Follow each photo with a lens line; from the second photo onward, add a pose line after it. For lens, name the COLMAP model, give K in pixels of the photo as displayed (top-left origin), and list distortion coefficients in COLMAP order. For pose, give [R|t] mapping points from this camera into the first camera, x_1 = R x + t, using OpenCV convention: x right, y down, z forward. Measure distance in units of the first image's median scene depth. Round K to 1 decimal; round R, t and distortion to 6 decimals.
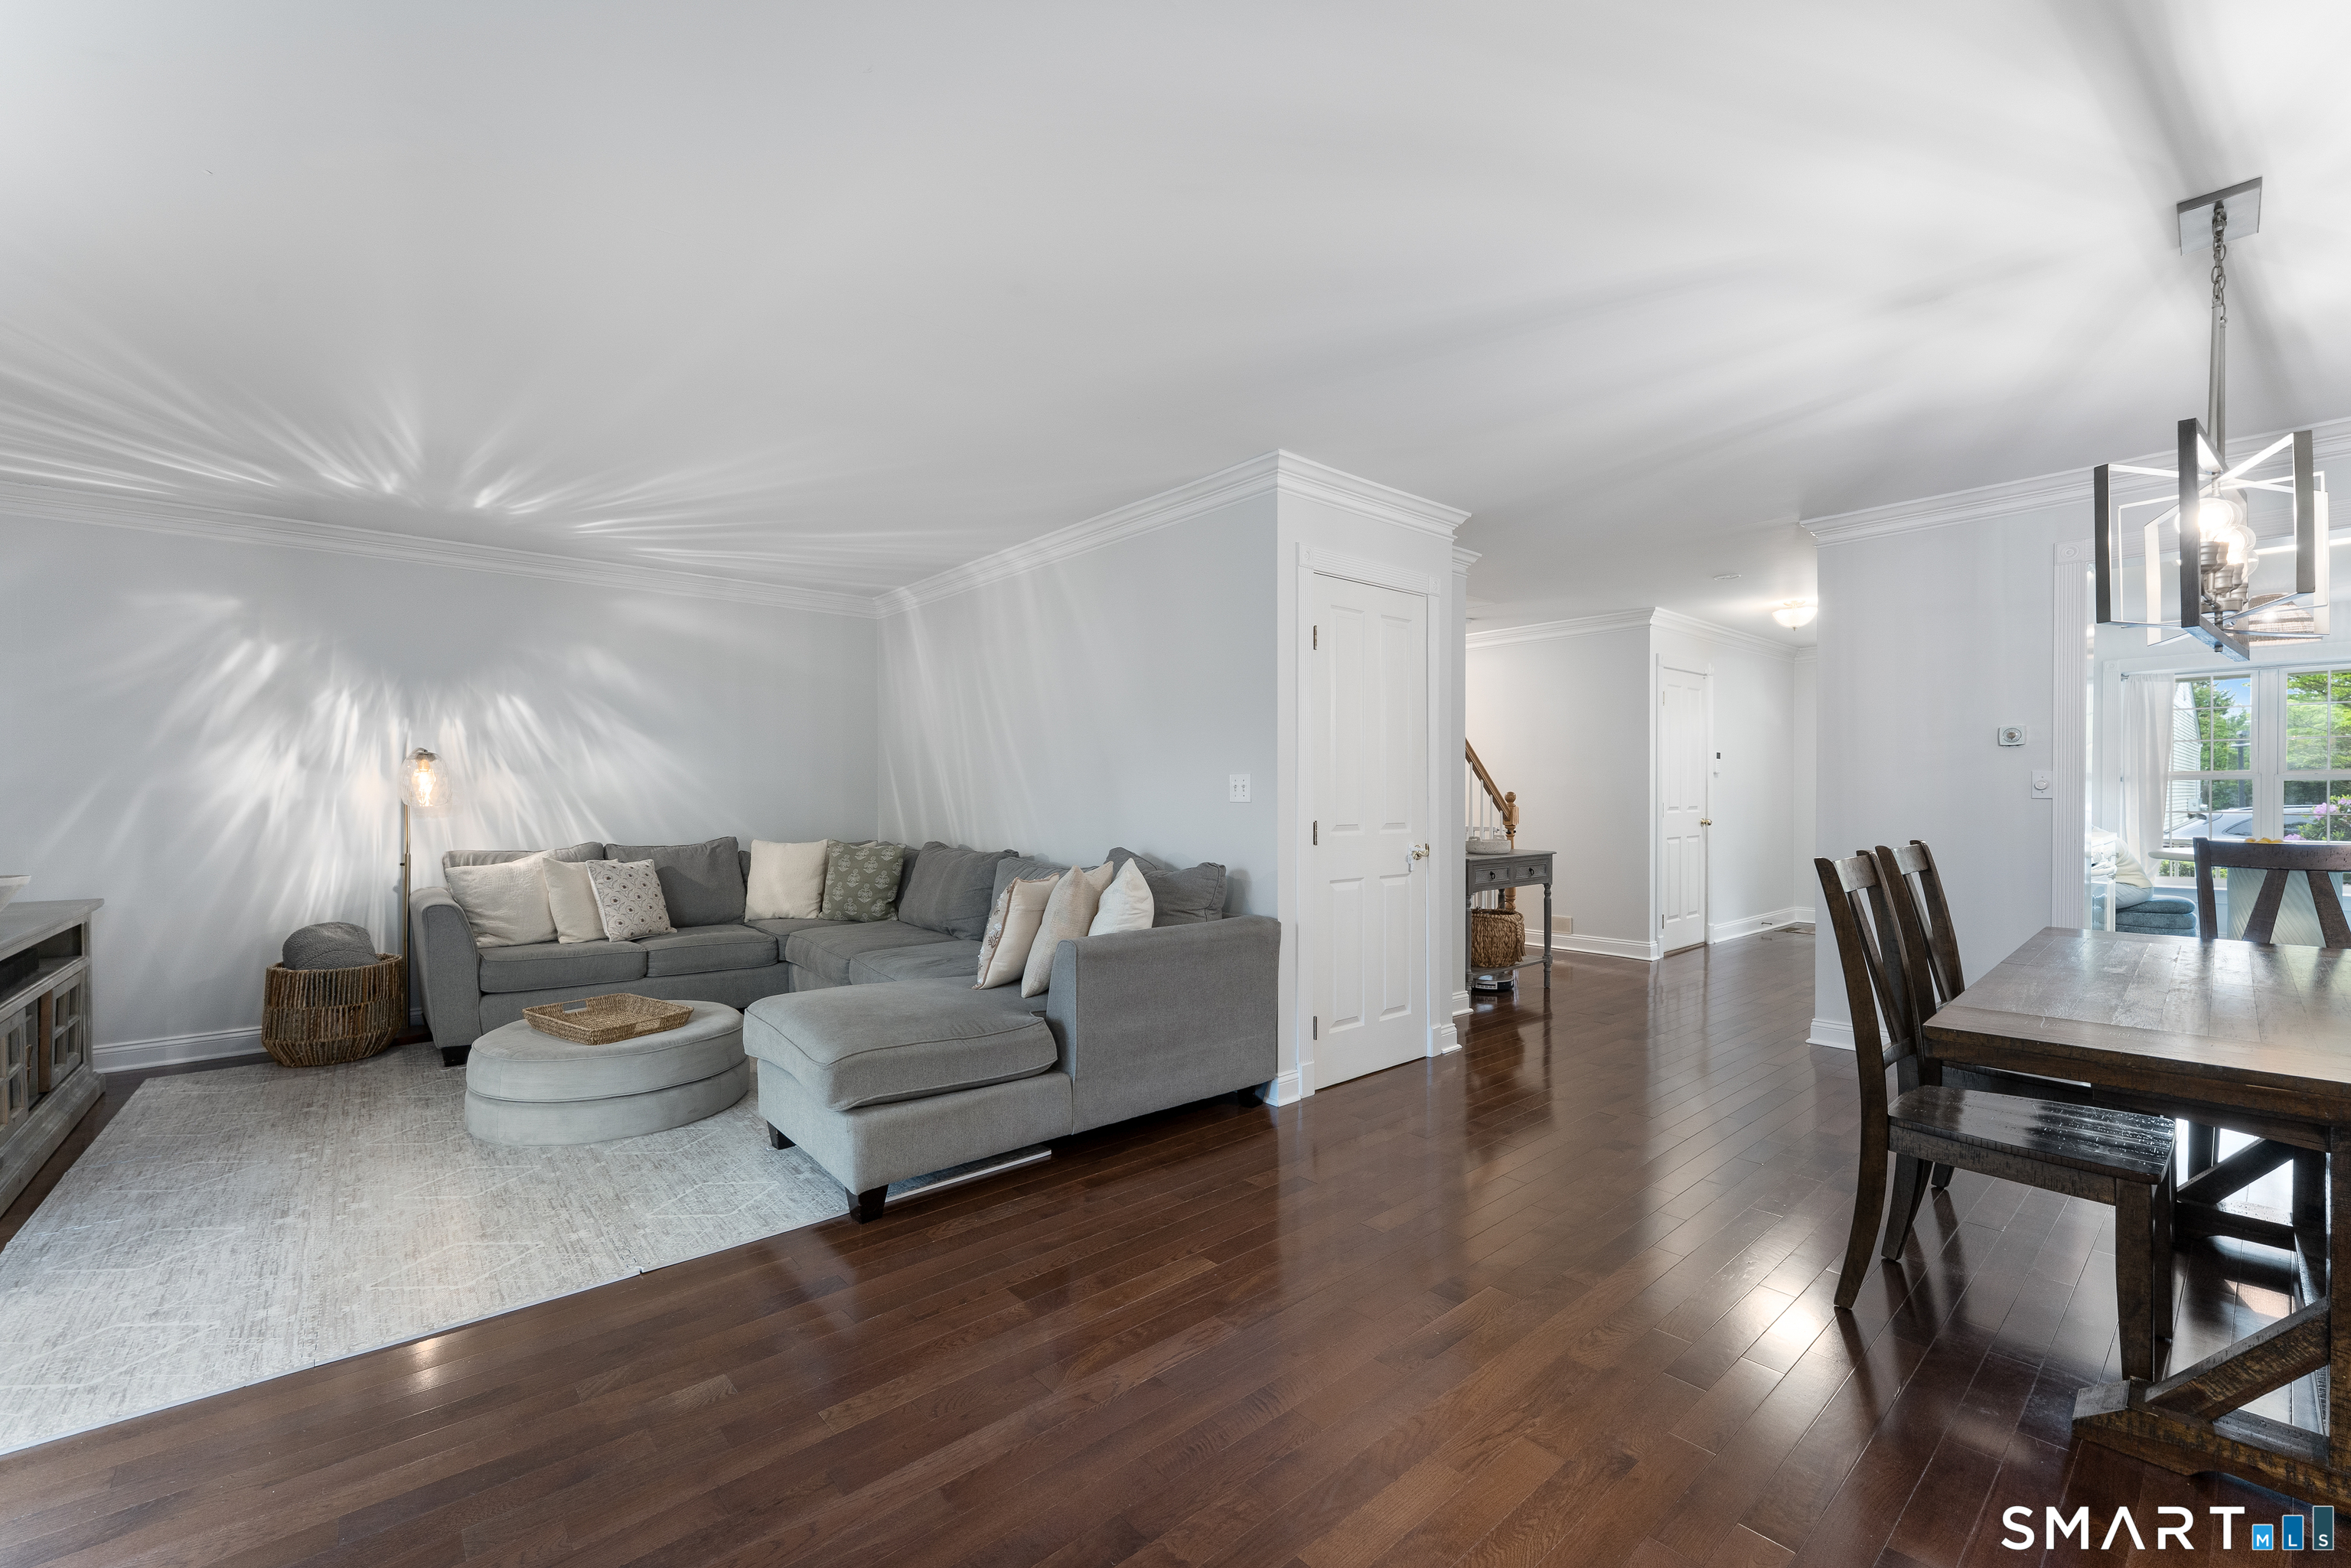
lens RADIAL K [[970.1, 0, 1168.8], [0, 970.1, 801.6], [0, 0, 1]] dist [-0.000100, -0.000074]
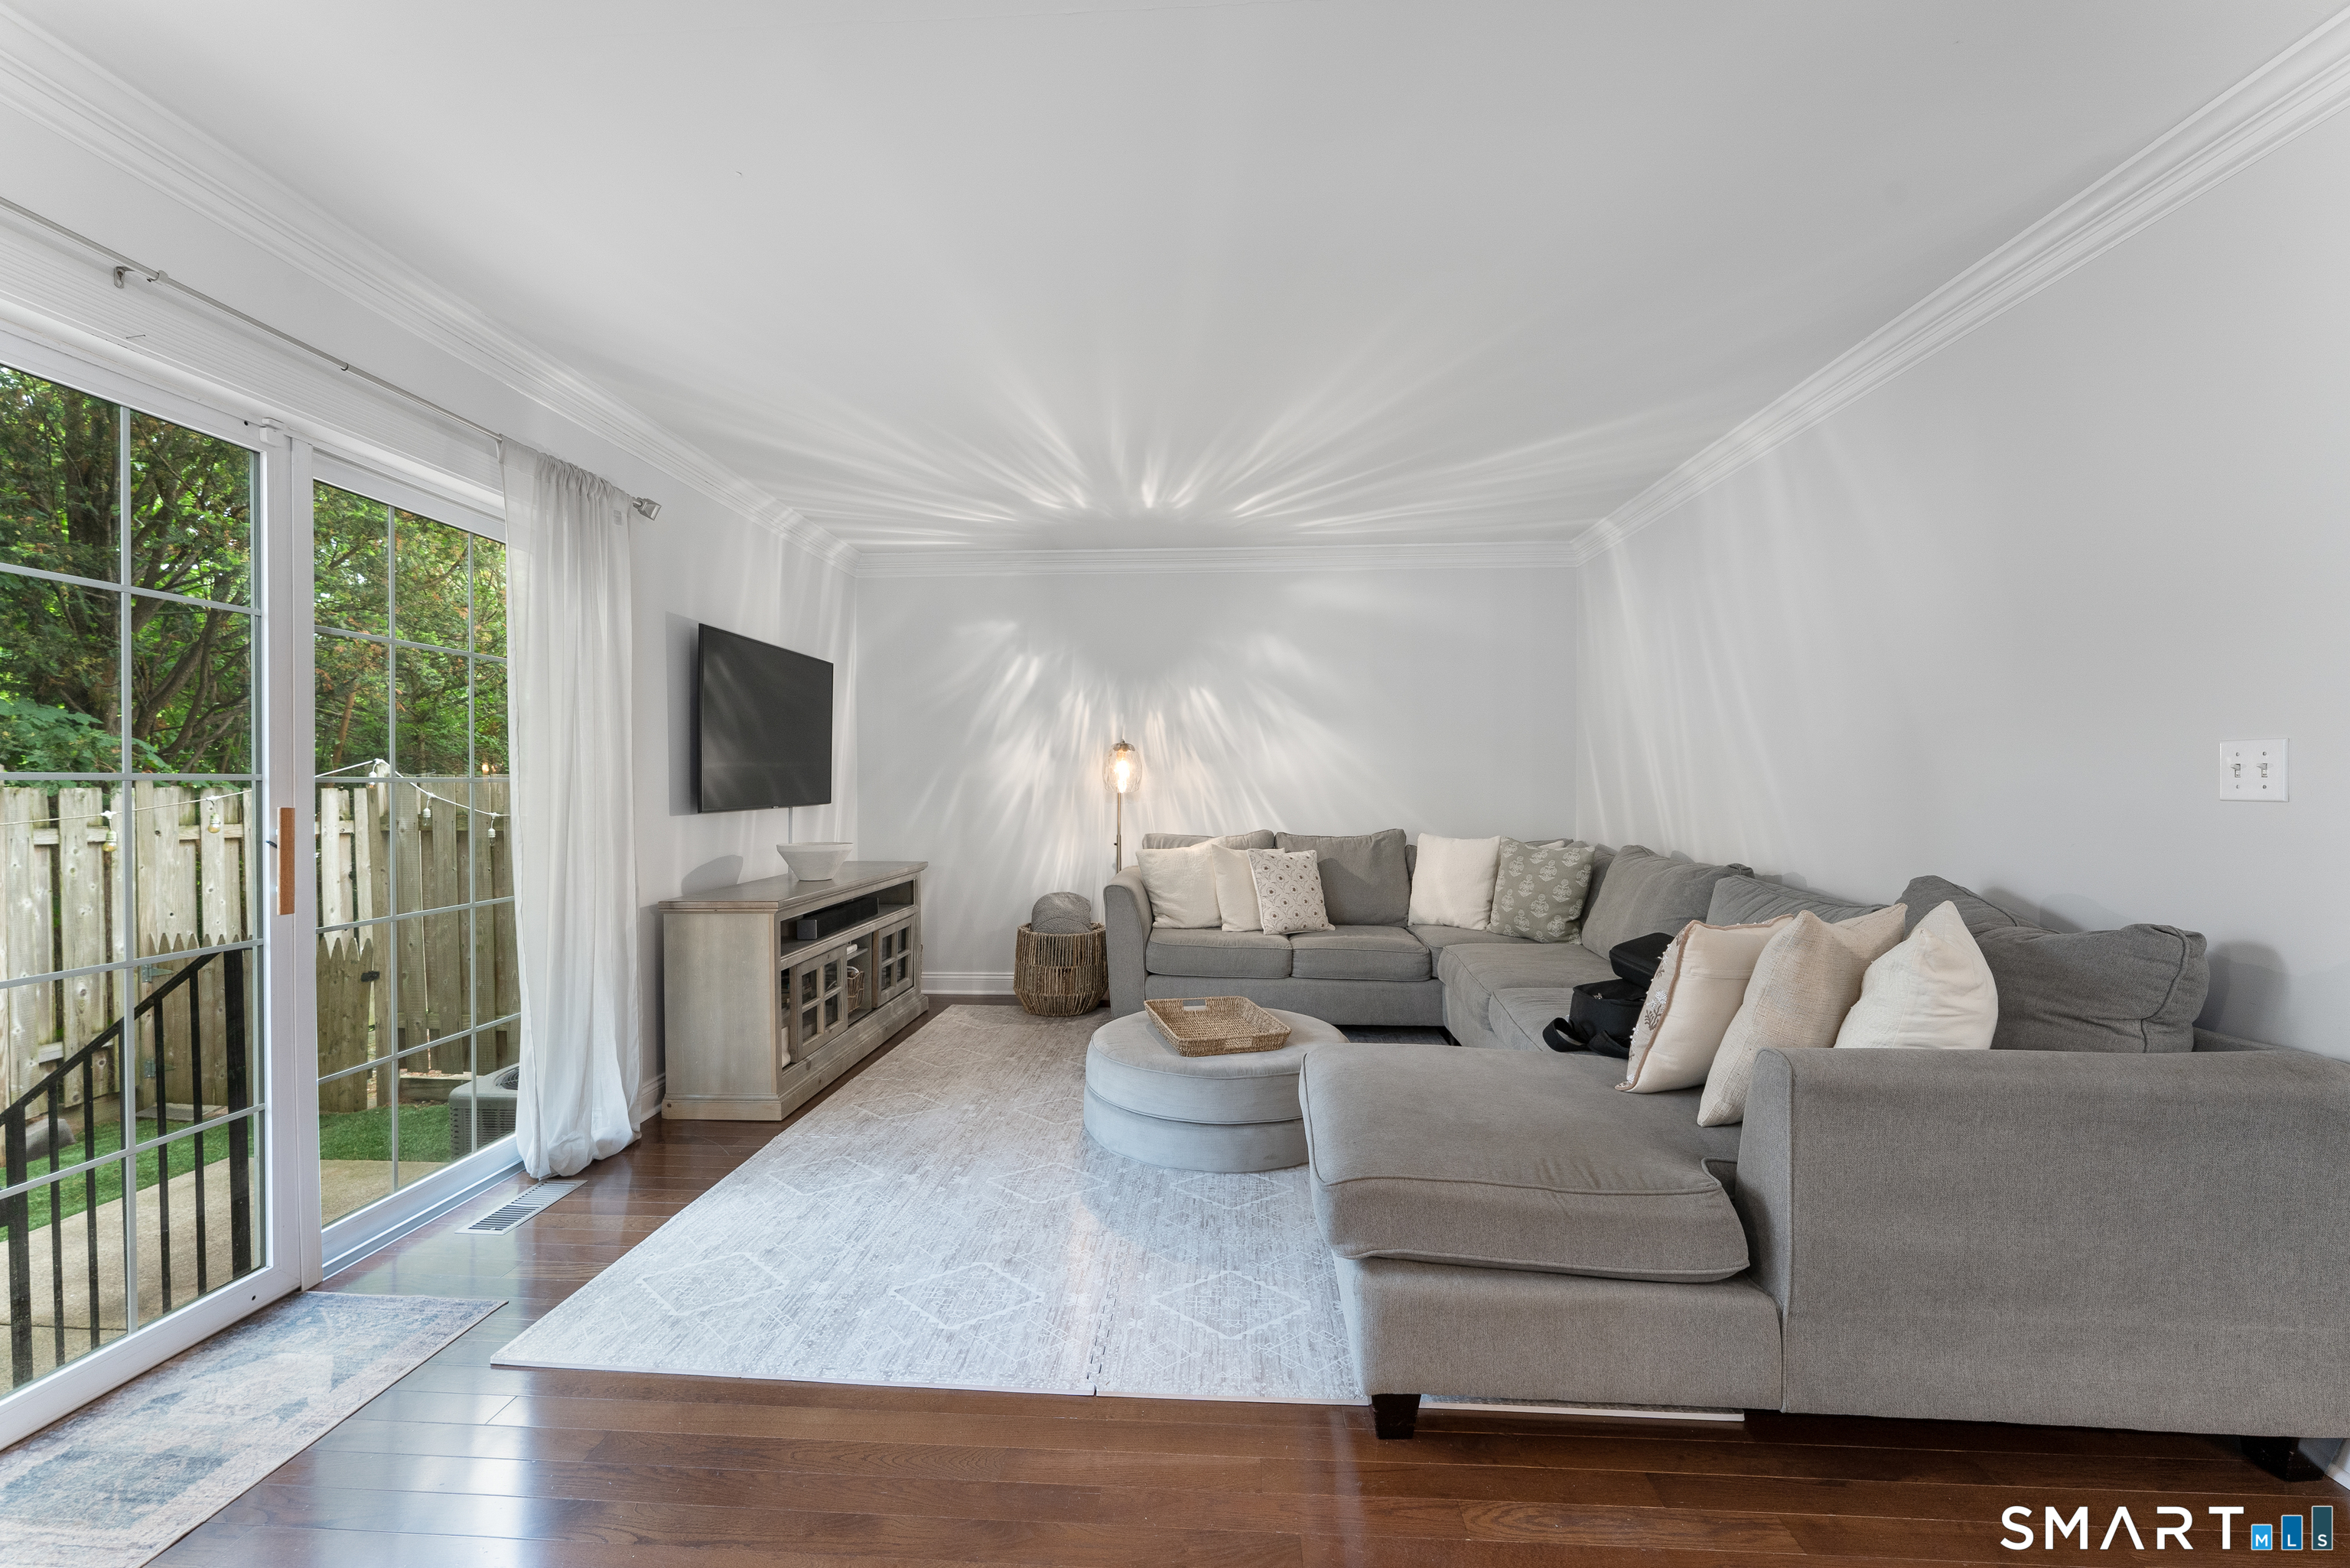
lens RADIAL K [[957.7, 0, 1158.0], [0, 957.7, 789.3], [0, 0, 1]] dist [0.000301, -0.000477]
pose [[0.715352, 0.006650, -0.698732, 0.015990], [-0.006472, 0.999975, 0.002891, -0.002512], [0.698734, 0.002454, 0.715377, 0.263120]]
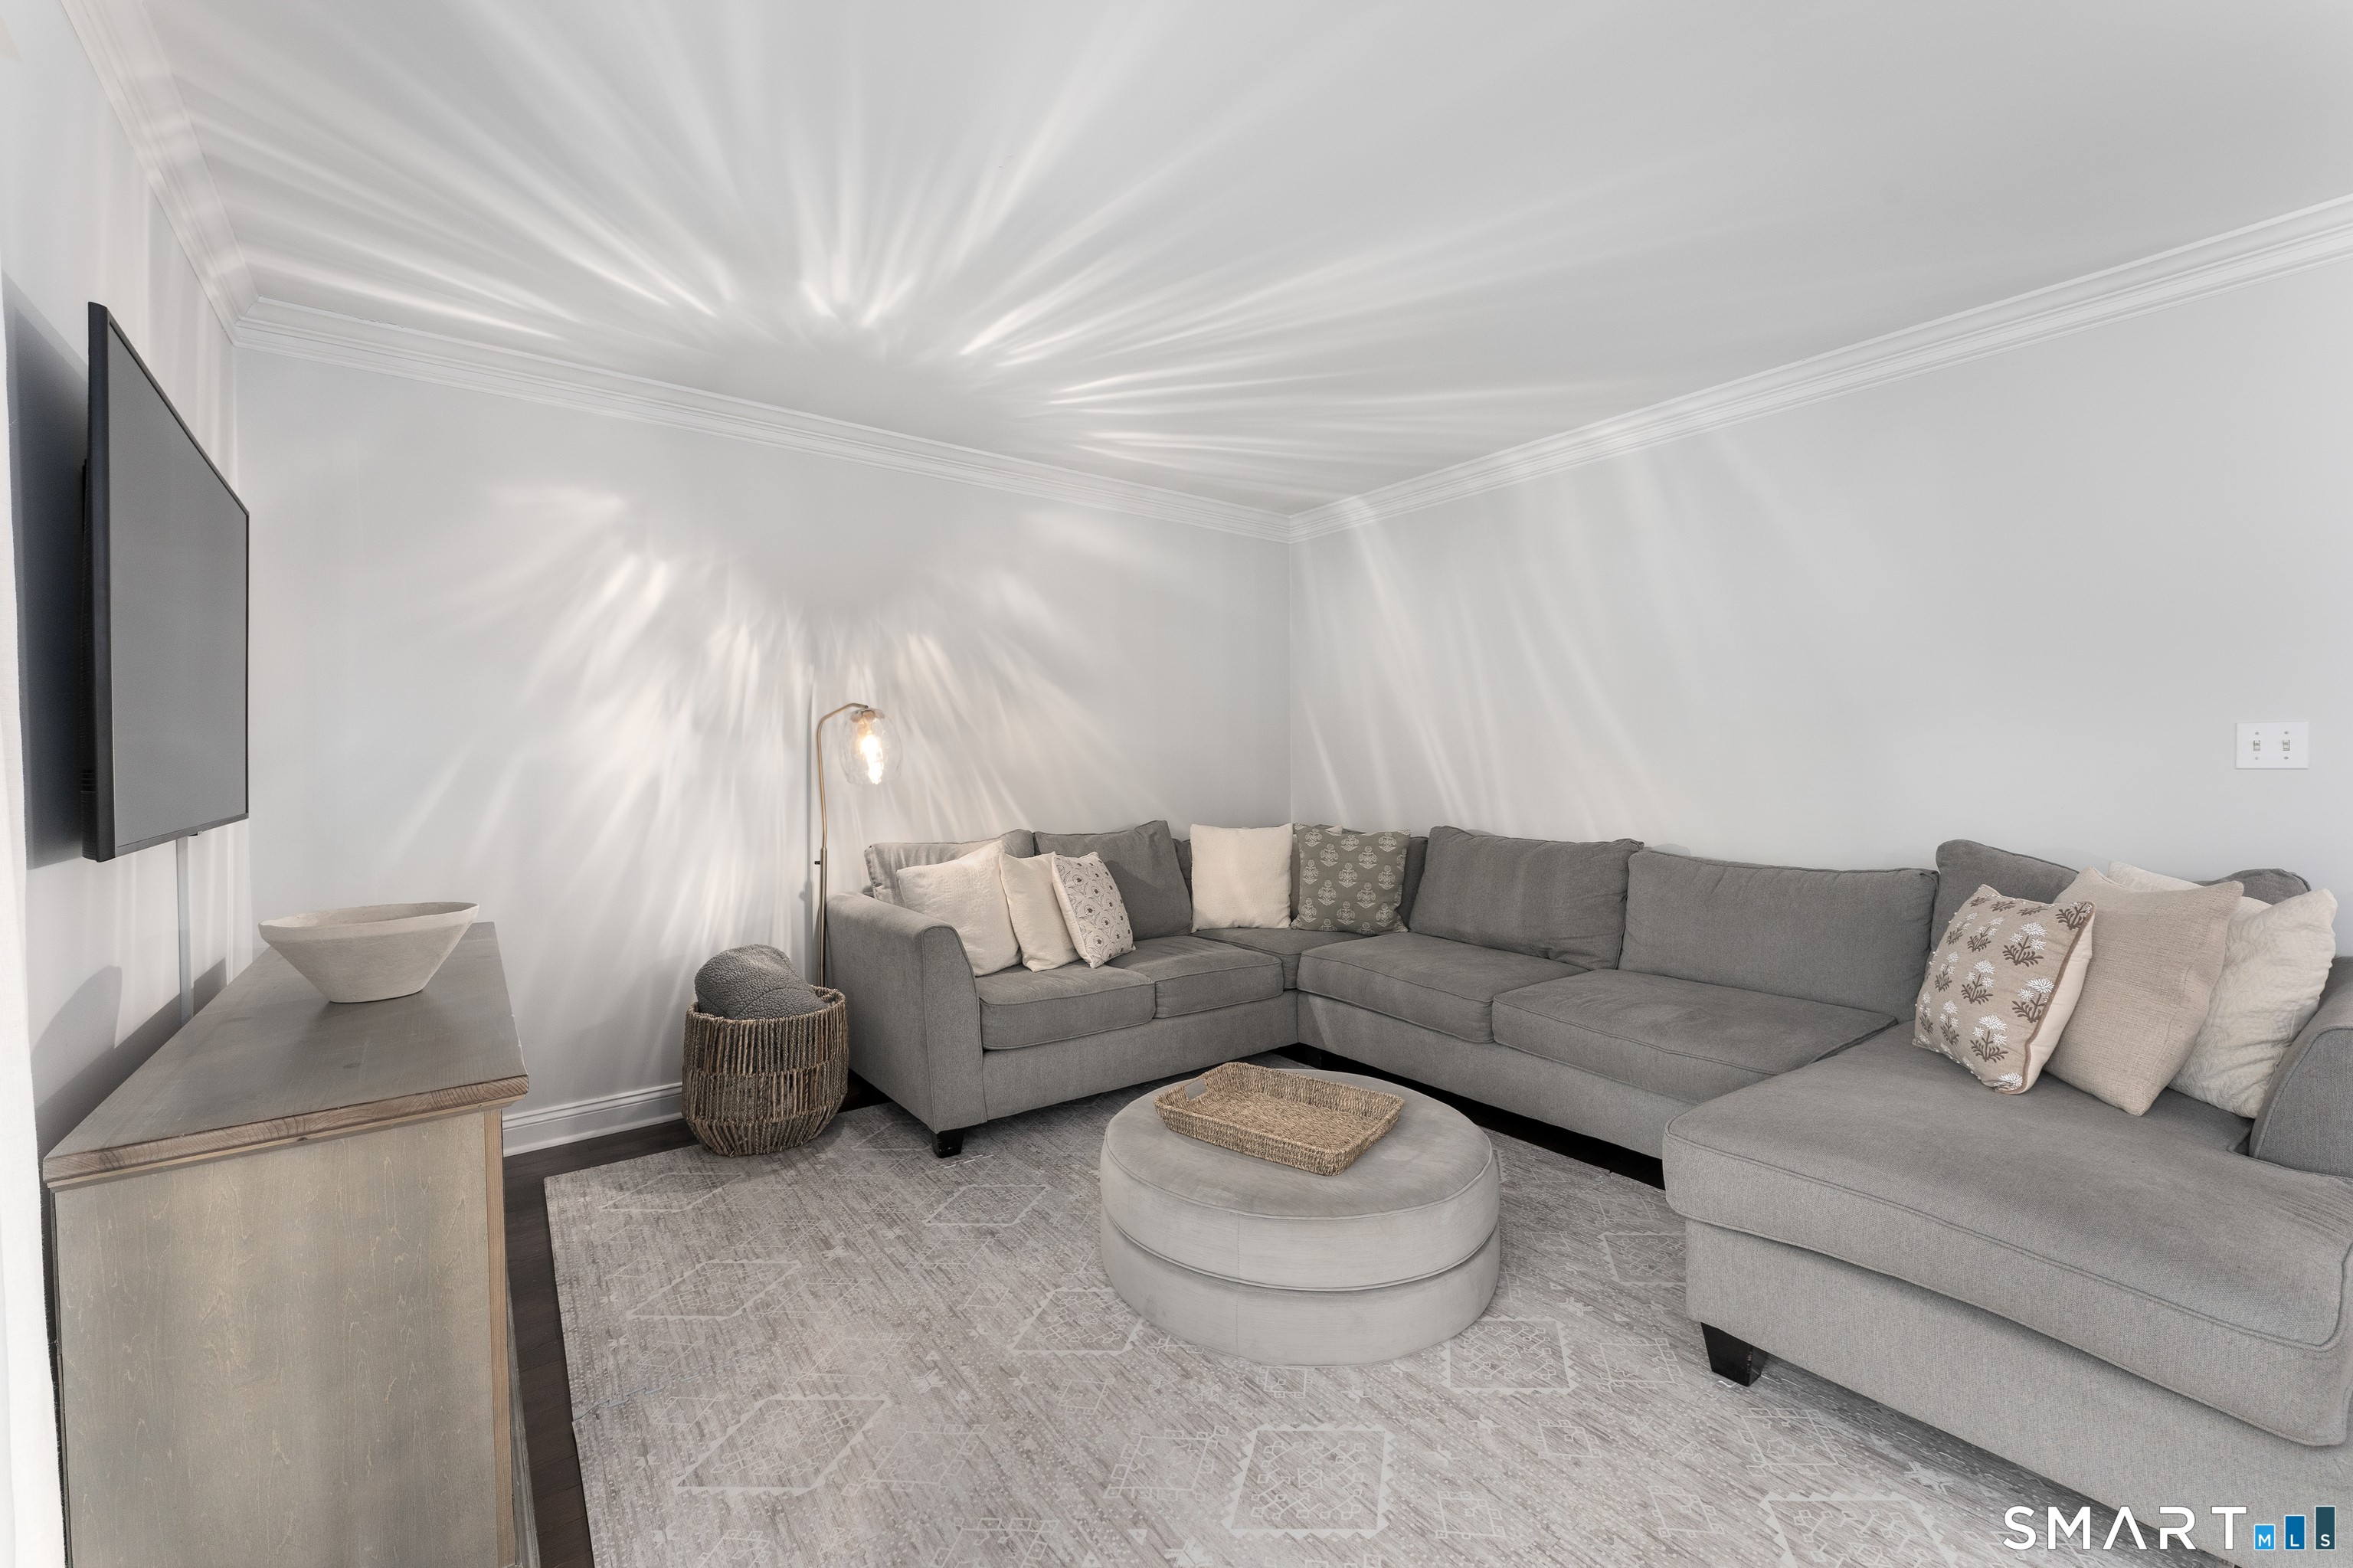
lens RADIAL K [[953.8, 0, 1176.5], [0, 953.8, 784.0], [0, 0, 1]] dist [0.001079, -0.000015]
pose [[0.998545, -0.006066, -0.053584, -0.513781], [0.006615, 0.999927, 0.010089, -0.000465], [0.053519, -0.010429, 0.998512, 0.314100]]
